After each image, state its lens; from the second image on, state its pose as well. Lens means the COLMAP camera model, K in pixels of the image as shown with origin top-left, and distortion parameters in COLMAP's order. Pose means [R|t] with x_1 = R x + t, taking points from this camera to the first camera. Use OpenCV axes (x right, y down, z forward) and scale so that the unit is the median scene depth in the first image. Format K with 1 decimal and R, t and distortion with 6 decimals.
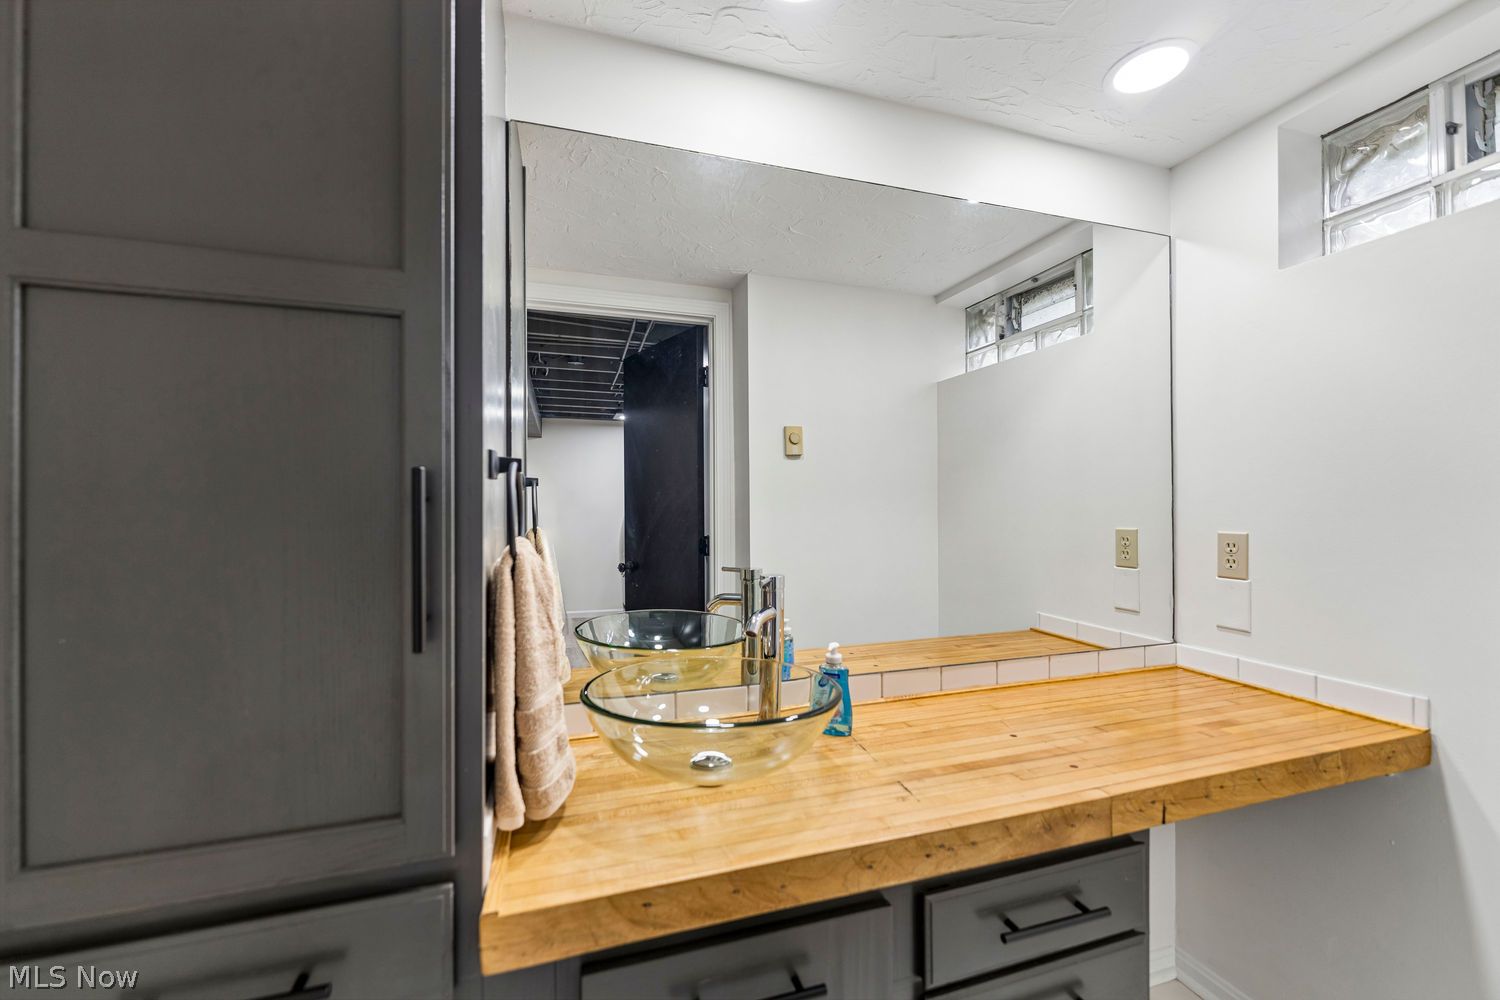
lens RADIAL K [[594.9, 0, 749.8], [0, 594.9, 505.3], [0, 0, 1]] dist [0.000015, -0.000760]
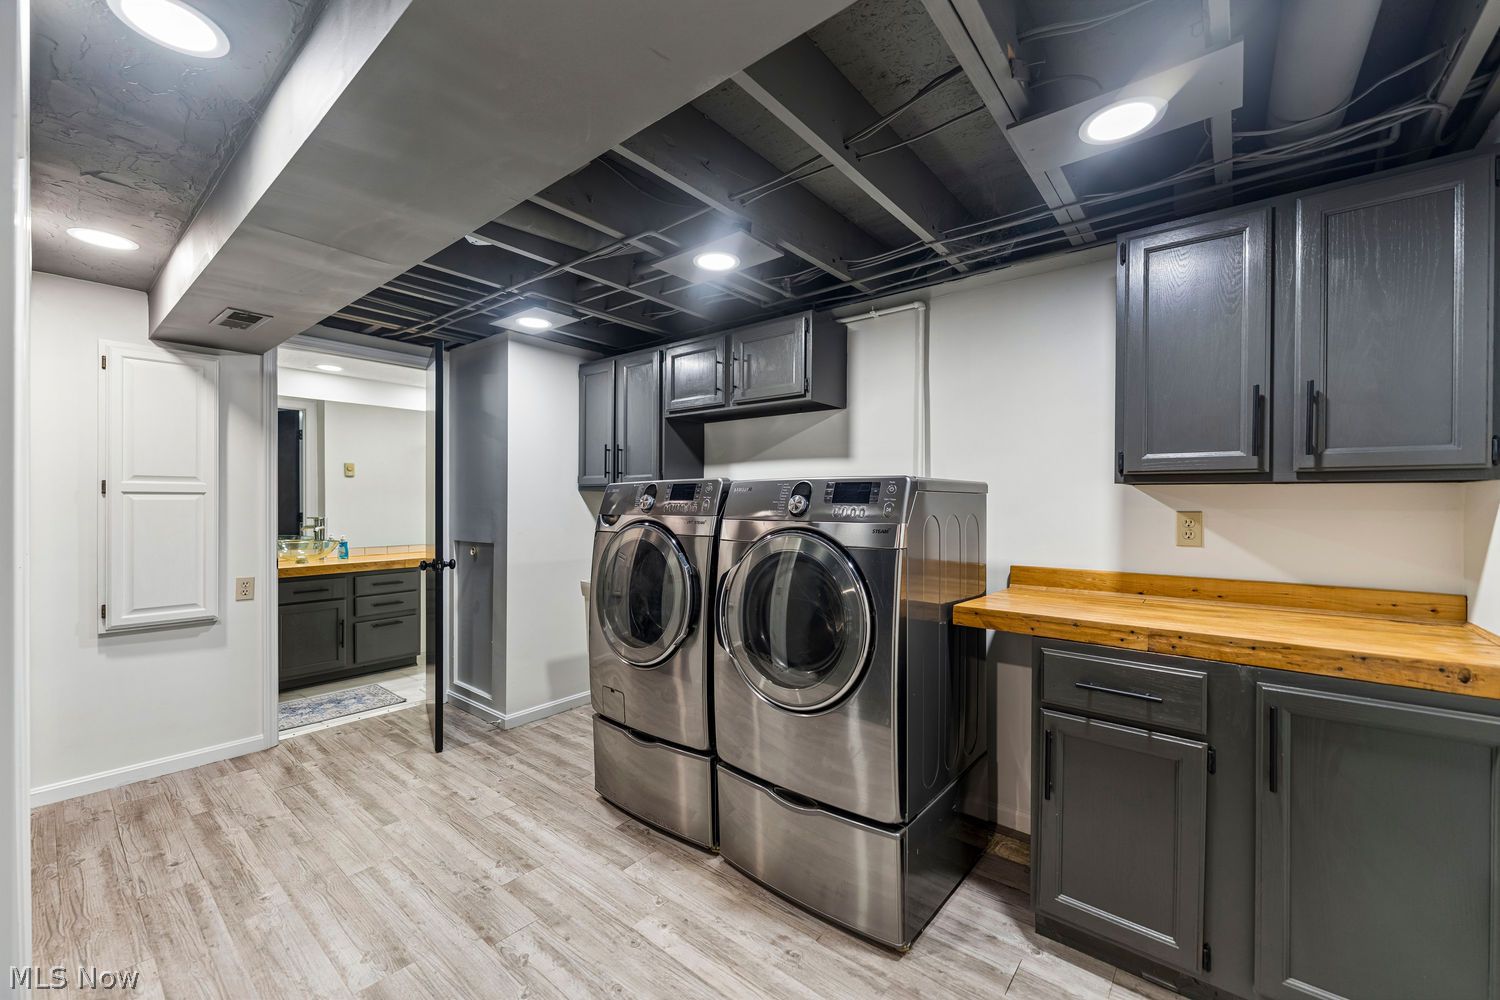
lens RADIAL K [[594.9, 0, 744.4], [0, 594.9, 501.3], [0, 0, 1]] dist [0.000015, -0.000760]
pose [[0.841358, 0.006397, 0.540441, 0.147035], [-0.010600, 0.999933, 0.004667, -0.017493], [-0.540374, -0.009655, 0.841369, -2.188169]]
